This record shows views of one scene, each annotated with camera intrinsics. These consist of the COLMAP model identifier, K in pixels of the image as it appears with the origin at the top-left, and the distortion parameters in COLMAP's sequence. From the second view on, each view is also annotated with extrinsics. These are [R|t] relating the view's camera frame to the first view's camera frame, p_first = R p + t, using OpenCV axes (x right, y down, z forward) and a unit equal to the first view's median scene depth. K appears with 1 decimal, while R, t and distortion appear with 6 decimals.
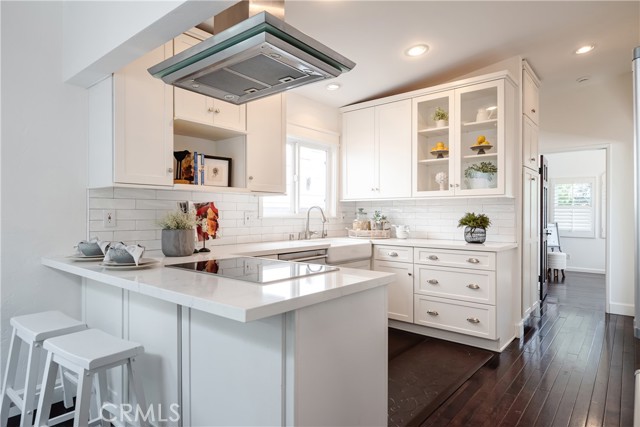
lens RADIAL K [[369.3, 0, 324.3], [0, 369.3, 210.6], [0, 0, 1]] dist [0.005593, -0.000423]
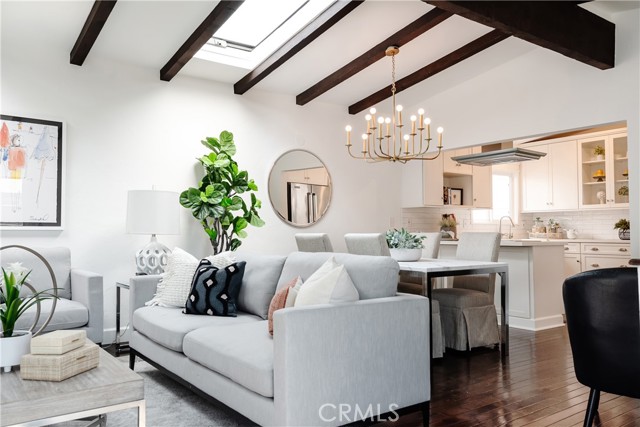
lens RADIAL K [[510.6, 0, 318.8], [0, 510.6, 209.8], [0, 0, 1]] dist [0.036366, -0.014008]
pose [[0.967880, -0.014504, -0.250995, -0.244017], [0.005471, 0.999313, -0.036649, 0.035401], [0.251354, 0.034099, 0.967294, -1.219898]]
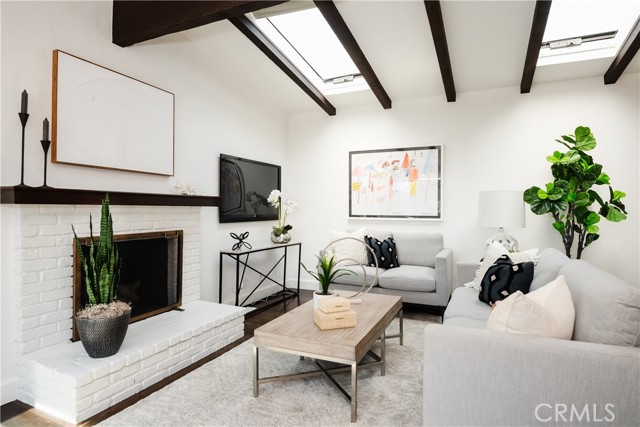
lens RADIAL K [[358.4, 0, 322.8], [0, 358.4, 210.7], [0, 0, 1]] dist [-0.005426, -0.007098]
pose [[0.254328, 0.002235, -0.967115, -0.063392], [0.011383, 0.999921, 0.005305, -0.009804], [0.967051, -0.012358, 0.254283, -0.898614]]
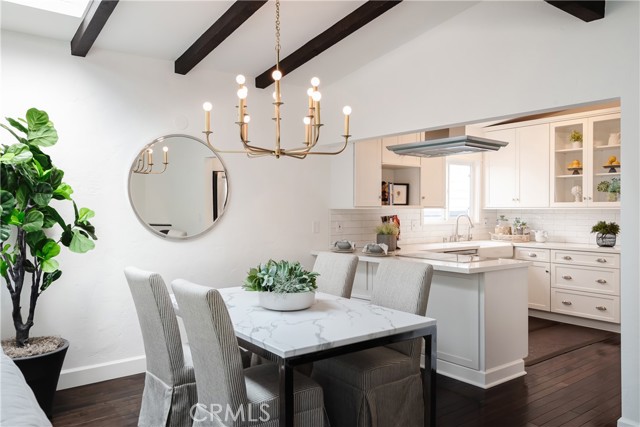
lens RADIAL K [[489.3, 0, 323.9], [0, 489.3, 210.9], [0, 0, 1]] dist [0.032143, -0.011016]
pose [[0.975699, -0.002067, -0.219107, -0.126665], [0.005353, 0.999882, 0.014403, -0.053216], [0.219052, -0.015225, 0.975594, -0.721264]]
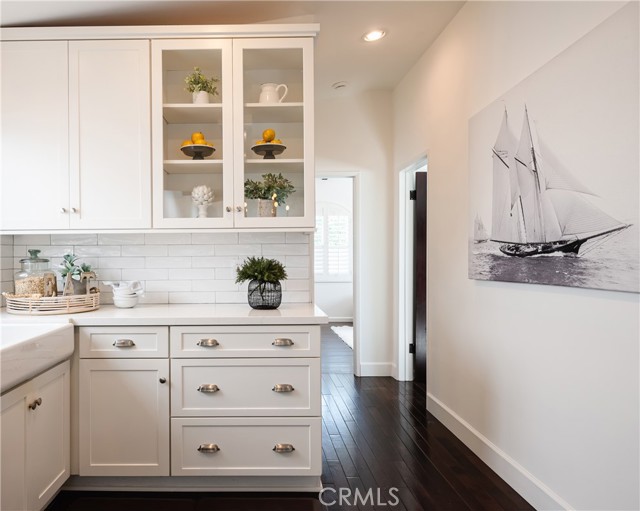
lens RADIAL K [[447.0, 0, 250.9], [0, 447.0, 251.0], [0, 0, 1]] dist [0.013858, 0.003858]
pose [[0.774504, -0.003196, 0.632561, -0.058751], [0.004210, 0.999991, -0.000102, -0.003909], [-0.632555, 0.002742, 0.774511, 0.436259]]
